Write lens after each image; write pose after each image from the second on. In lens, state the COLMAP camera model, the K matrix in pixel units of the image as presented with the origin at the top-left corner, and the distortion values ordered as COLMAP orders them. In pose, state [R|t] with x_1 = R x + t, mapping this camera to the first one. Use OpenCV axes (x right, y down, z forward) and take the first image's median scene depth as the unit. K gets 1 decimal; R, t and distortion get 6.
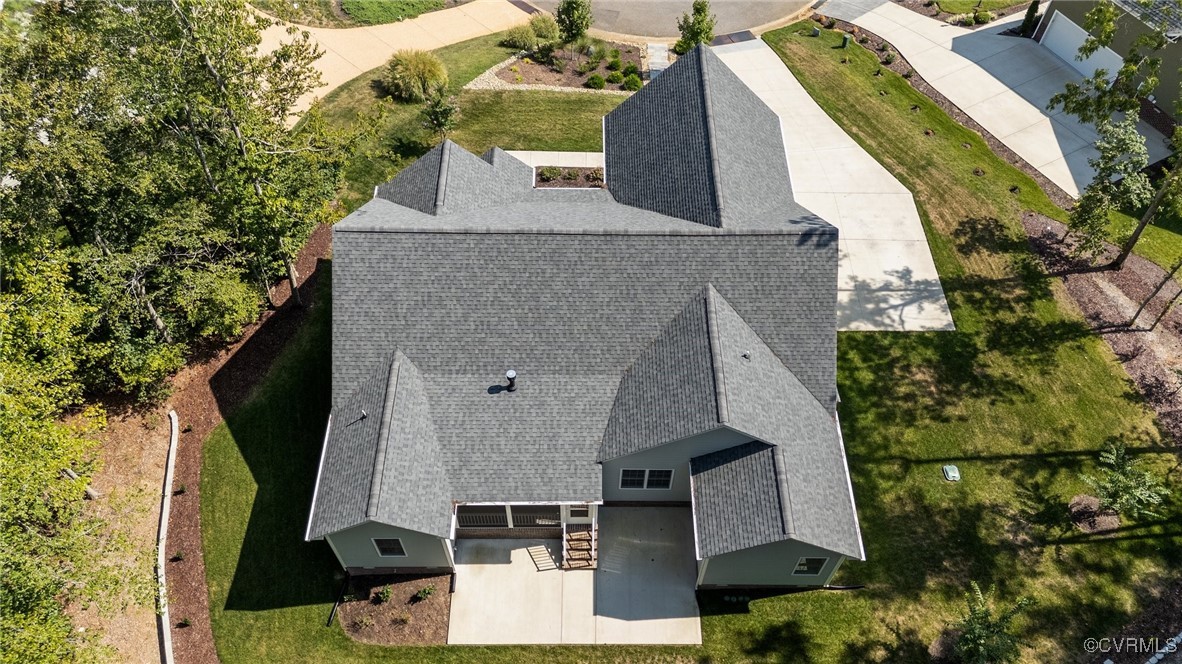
lens RADIAL K [[900.8, 0, 591.3], [0, 900.8, 309.6], [0, 0, 1]] dist [0.030103, -0.001494]
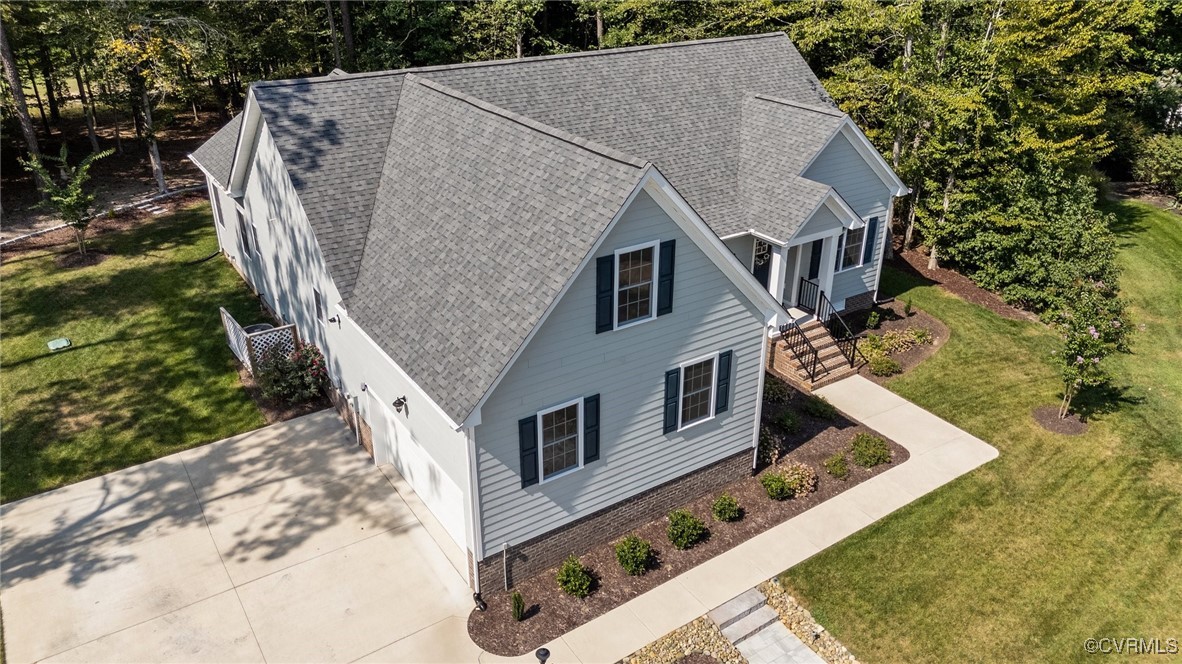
lens RADIAL K [[900.8, 0, 591.3], [0, 900.8, 309.6], [0, 0, 1]] dist [0.030103, -0.001494]
pose [[-0.834072, 0.247087, -0.493225, 0.347672], [-0.432408, 0.262367, 0.862663, -0.604741], [0.342559, 0.932798, -0.111991, 1.074821]]
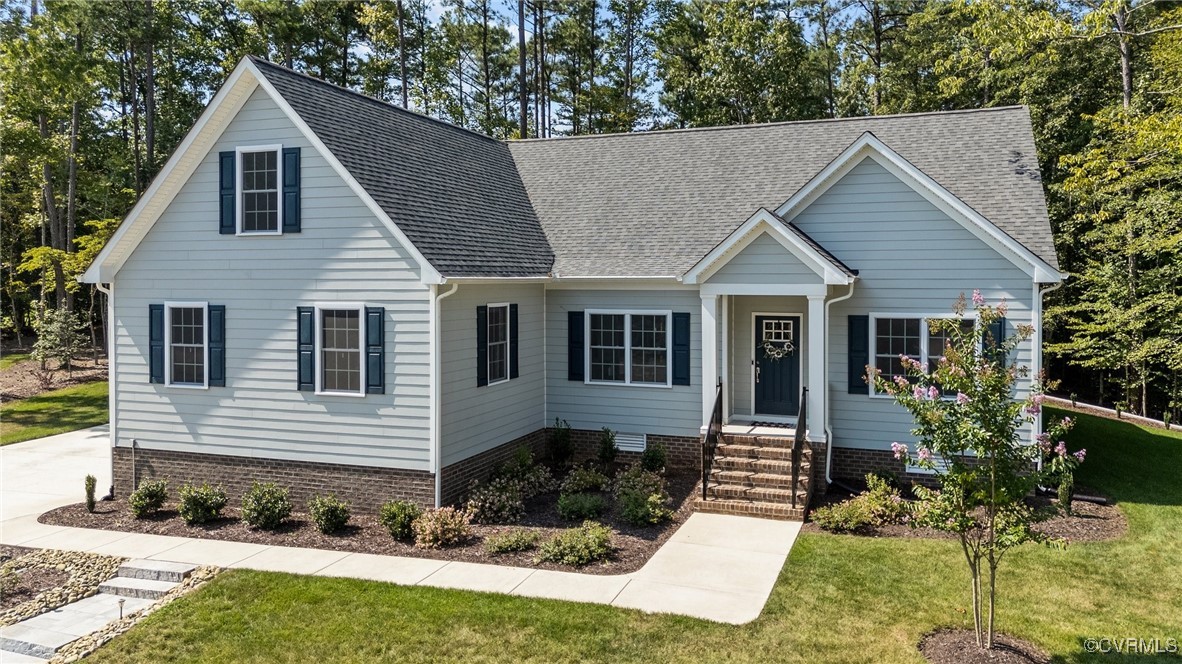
lens RADIAL K [[892.3, 0, 591.7], [0, 892.3, 286.9], [0, 0, 1]] dist [0.041852, -0.003252]
pose [[-0.935997, 0.017381, 0.351578, -0.179551], [0.292094, 0.595738, 0.748182, -0.482823], [-0.196445, 0.802991, -0.562686, 1.263861]]
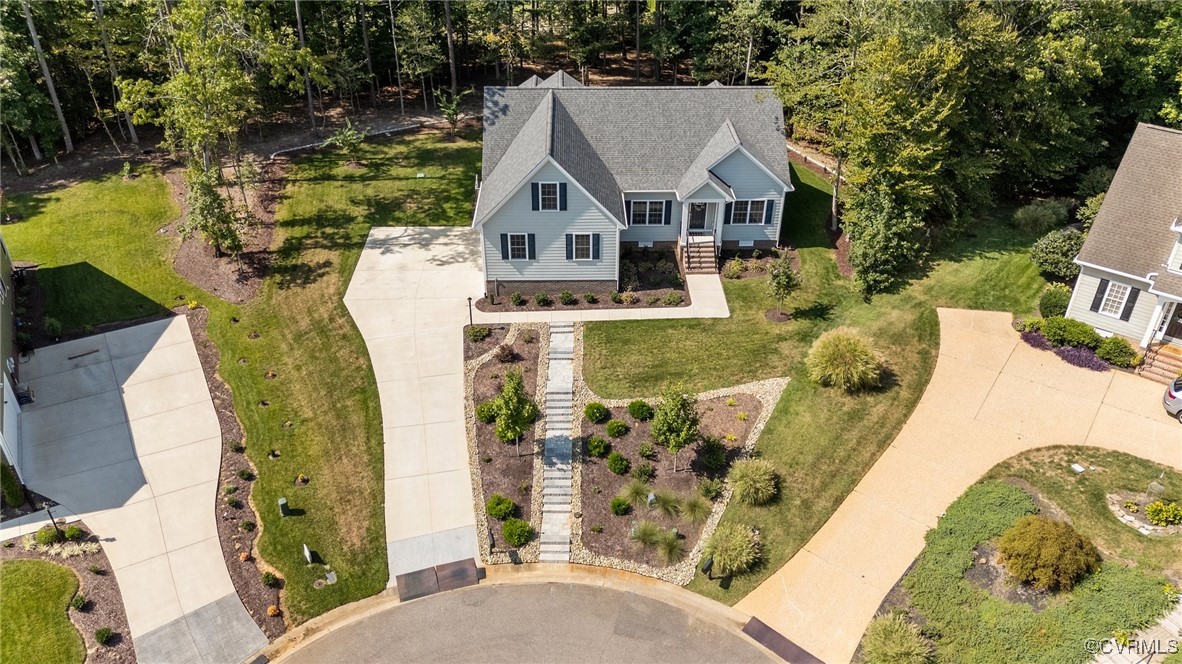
lens RADIAL K [[884.8, 0, 589.2], [0, 884.8, 314.8], [0, 0, 1]] dist [0.188294, -0.241200]
pose [[-0.999742, 0.019669, -0.011391, 0.076079], [-0.009457, 0.095775, 0.995358, -1.388005], [0.020668, 0.995209, -0.095564, 1.289495]]
